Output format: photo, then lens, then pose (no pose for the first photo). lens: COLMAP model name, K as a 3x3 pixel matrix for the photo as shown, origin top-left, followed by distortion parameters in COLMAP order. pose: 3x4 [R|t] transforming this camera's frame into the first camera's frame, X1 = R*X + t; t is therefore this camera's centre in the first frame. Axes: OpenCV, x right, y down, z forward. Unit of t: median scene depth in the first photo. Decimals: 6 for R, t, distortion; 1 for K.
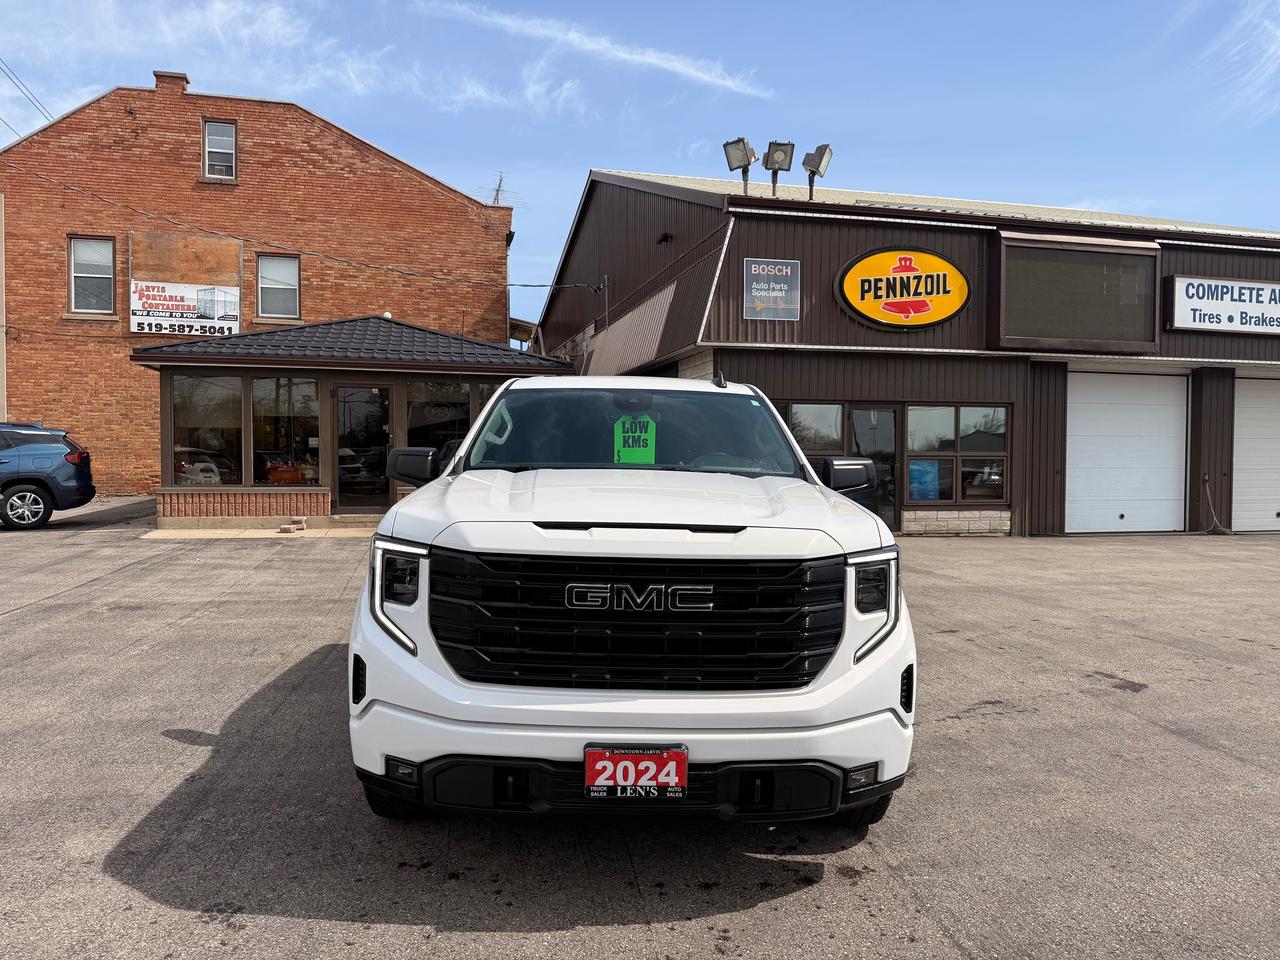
lens RADIAL K [[897.5, 0, 640.5], [0, 897.5, 477.2], [0, 0, 1]] dist [0.008401, 0.003522]
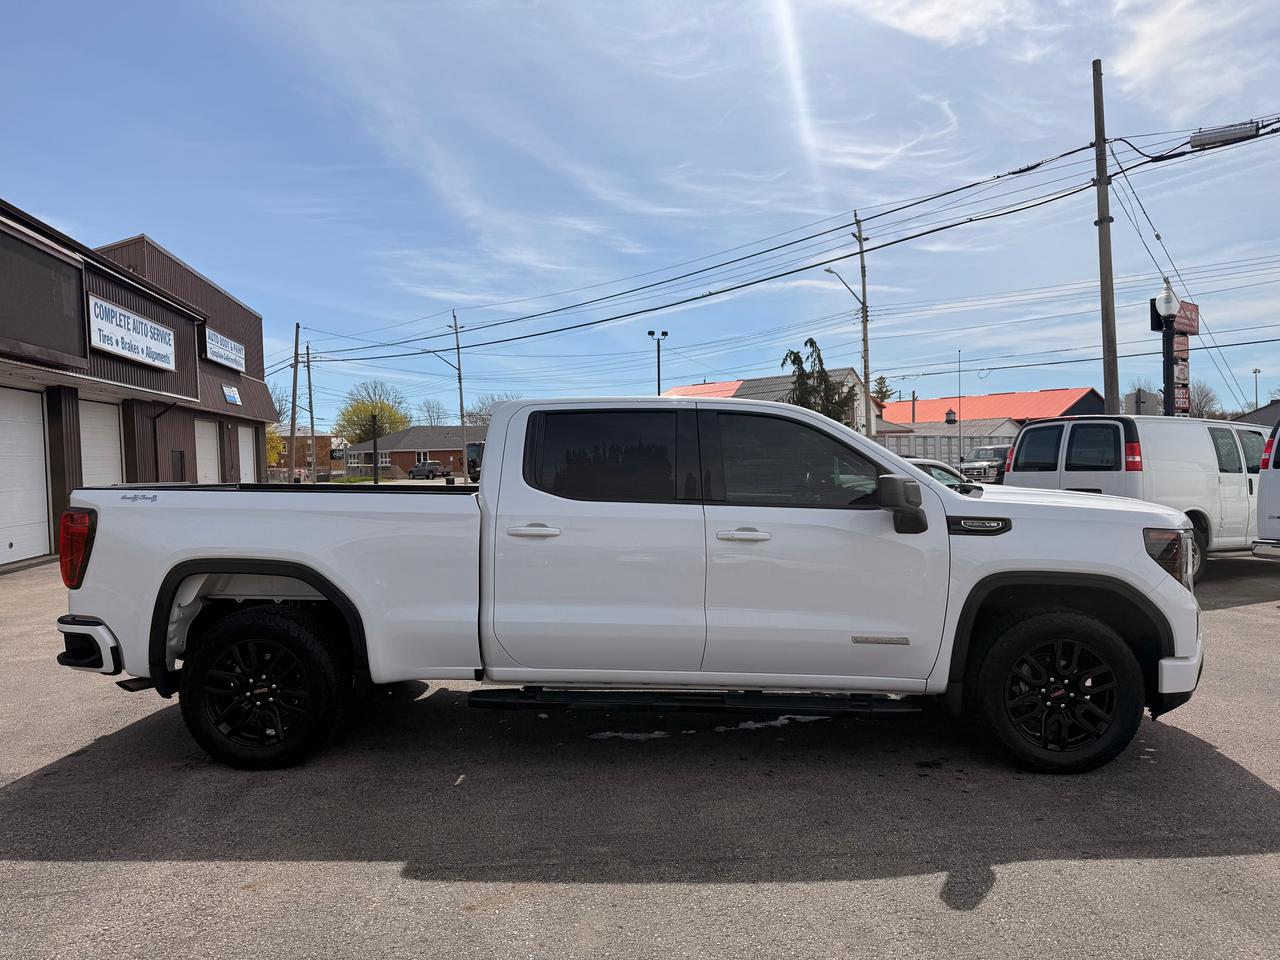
lens RADIAL K [[897.5, 0, 640.2], [0, 897.5, 477.0], [0, 0, 1]] dist [0.008401, 0.003522]
pose [[0.053309, -0.019641, 0.998385, -1.137500], [0.038068, 0.999120, 0.017622, -0.056249], [-0.997852, 0.037067, 0.054010, 1.124833]]
